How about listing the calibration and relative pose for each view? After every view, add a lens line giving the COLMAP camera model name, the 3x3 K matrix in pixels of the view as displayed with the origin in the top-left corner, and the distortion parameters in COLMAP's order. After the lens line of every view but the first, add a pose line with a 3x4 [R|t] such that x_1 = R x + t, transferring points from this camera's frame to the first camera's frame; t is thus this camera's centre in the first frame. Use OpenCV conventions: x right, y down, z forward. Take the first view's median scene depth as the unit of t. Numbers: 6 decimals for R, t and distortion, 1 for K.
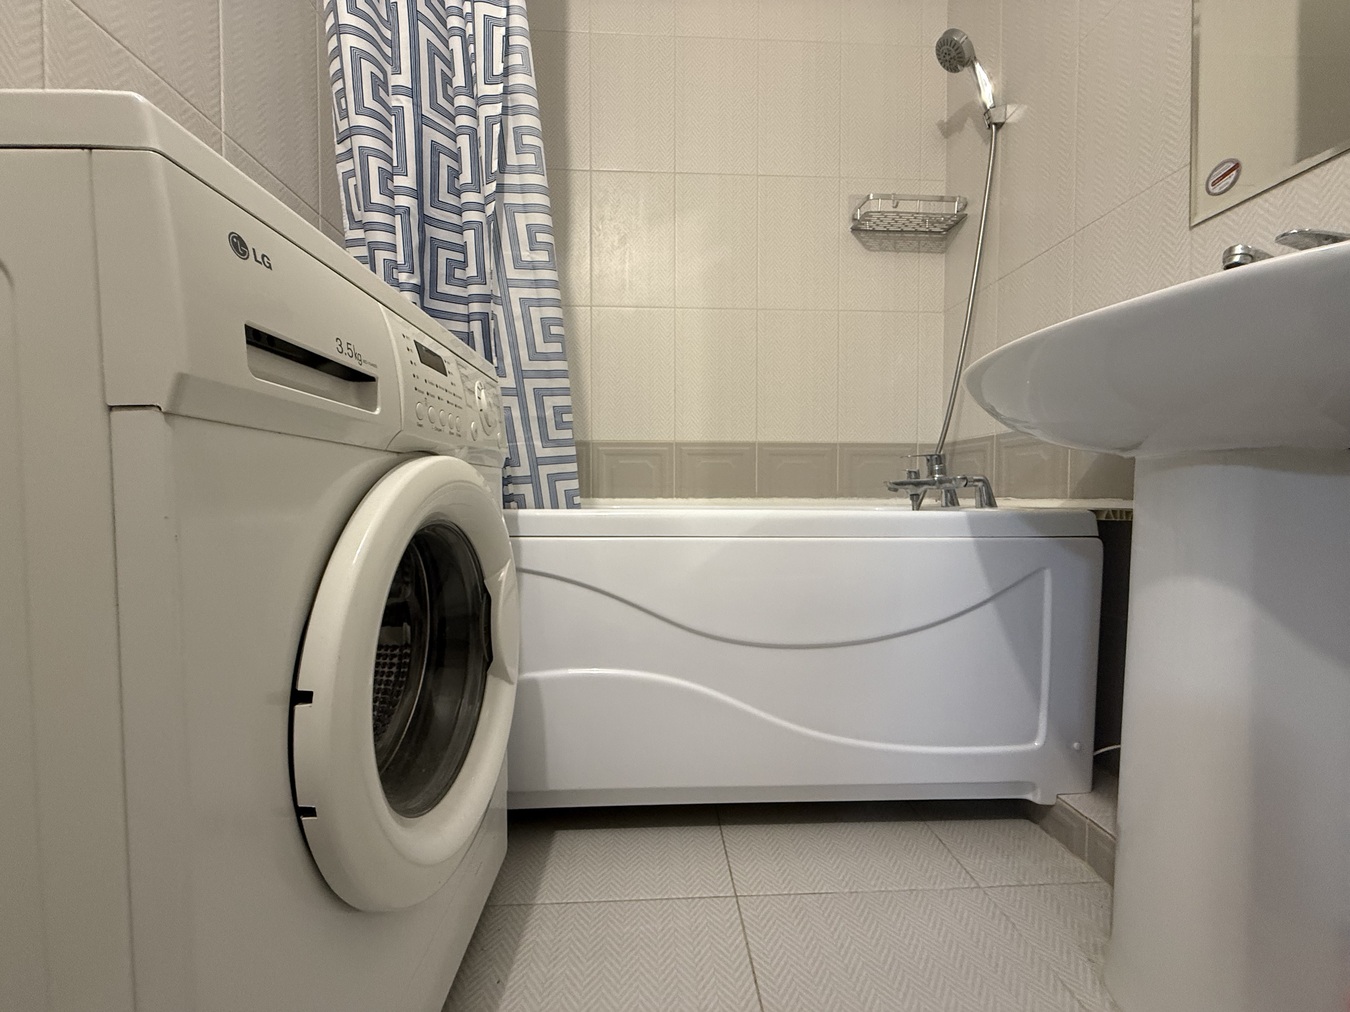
lens RADIAL K [[536.7, 0, 671.2], [0, 536.7, 509.0], [0, 0, 1]] dist [-0.001111, -0.000121]
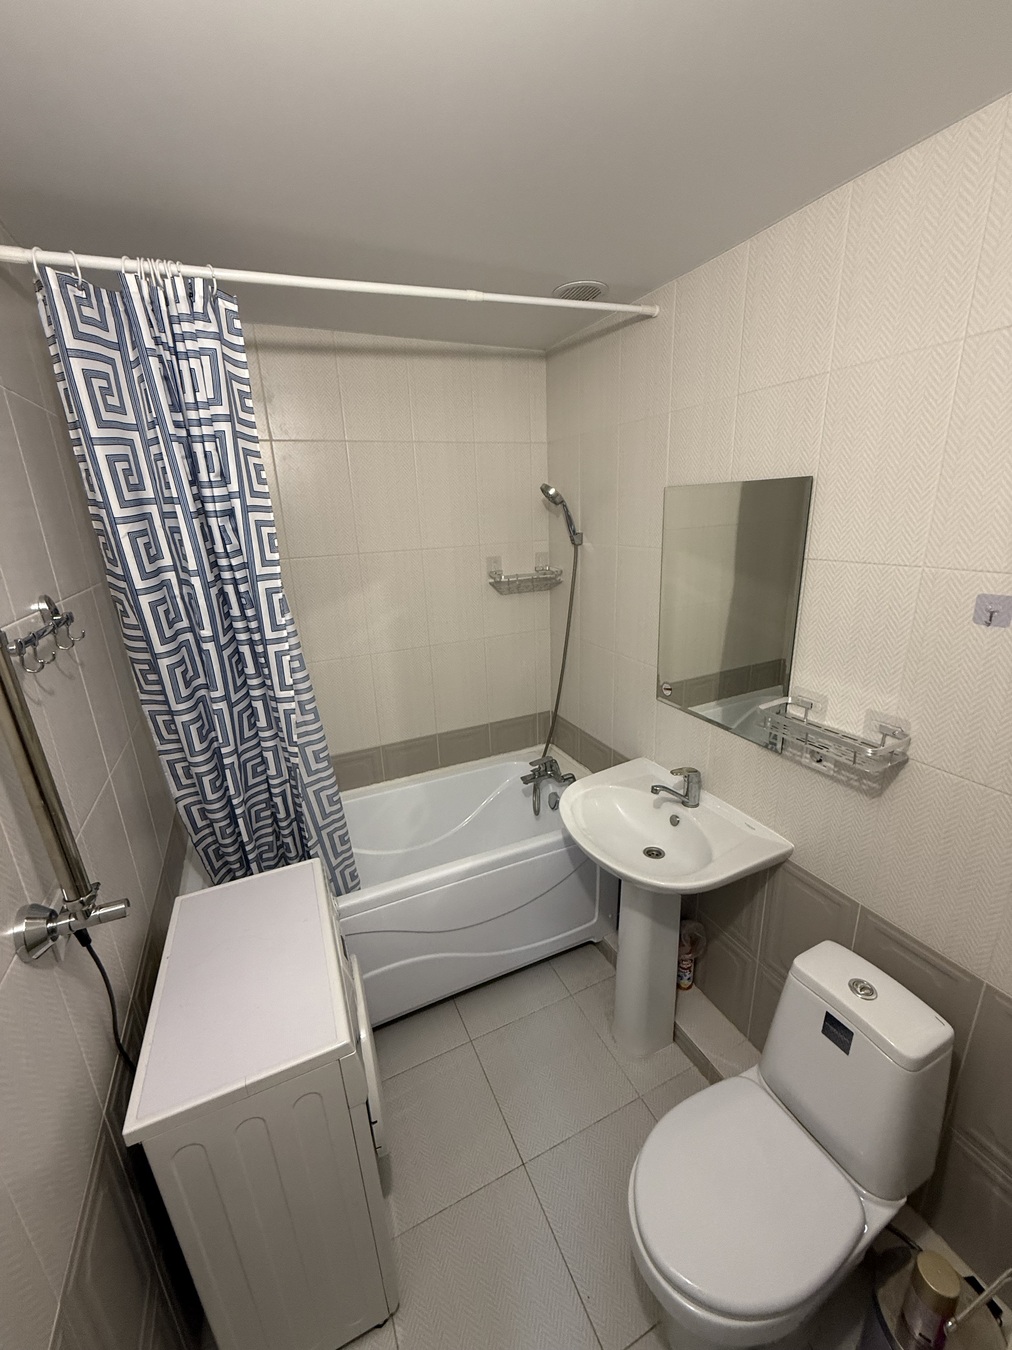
lens RADIAL K [[536.7, 0, 504.8], [0, 536.7, 670.9], [0, 0, 1]] dist [-0.001111, -0.000121]
pose [[0.927498, -0.142123, 0.345758, -0.240012], [0.048308, 0.962724, 0.266139, -1.075977], [-0.370694, -0.230140, 0.899790, -0.546438]]
